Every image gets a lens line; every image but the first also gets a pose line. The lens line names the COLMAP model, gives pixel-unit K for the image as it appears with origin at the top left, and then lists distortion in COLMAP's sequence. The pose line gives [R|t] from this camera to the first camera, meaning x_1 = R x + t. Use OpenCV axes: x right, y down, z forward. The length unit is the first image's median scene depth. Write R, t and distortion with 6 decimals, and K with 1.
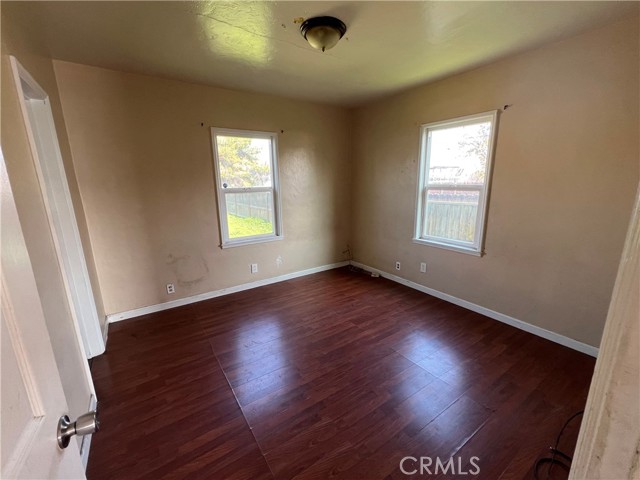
lens RADIAL K [[258.9, 0, 320.0], [0, 258.9, 240.0], [0, 0, 1]] dist [0.000352, 0.000051]
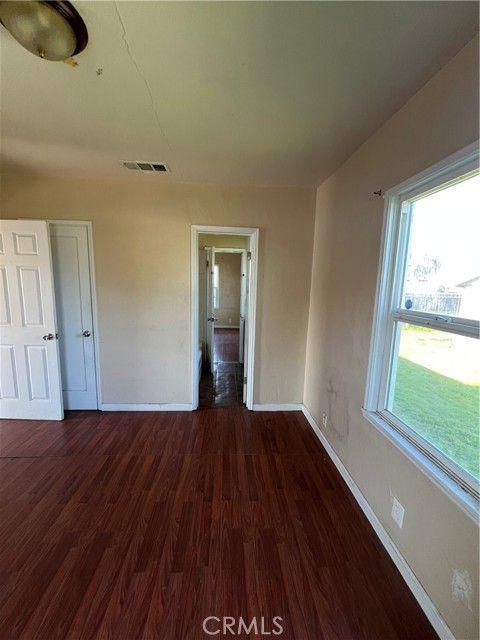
lens RADIAL K [[255.3, 0, 238.5], [0, 255.3, 320.3], [0, 0, 1]] dist [-0.000222, 0.000146]
pose [[-0.521076, 0.126650, -0.844061, 0.219134], [-0.203775, 0.941870, 0.267126, -0.291996], [0.828828, 0.311192, -0.464978, 1.175797]]
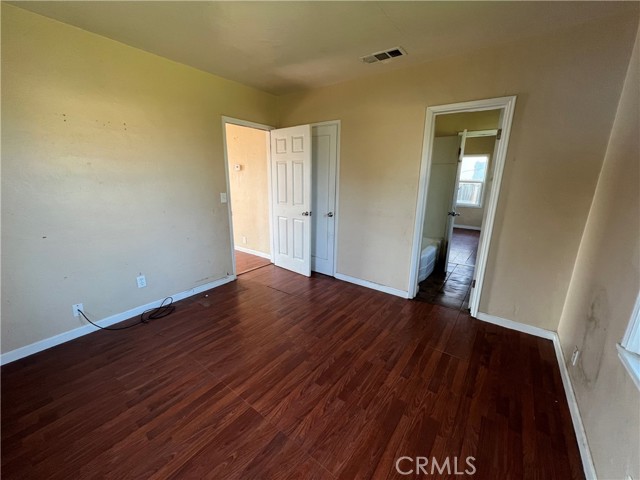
lens RADIAL K [[255.3, 0, 321.2], [0, 255.3, 241.4], [0, 0, 1]] dist [-0.000222, 0.000146]
pose [[-0.945839, 0.080361, -0.314532, 0.135636], [-0.070976, 0.894247, 0.441910, -0.284082], [0.316781, 0.440300, -0.840110, 1.328812]]
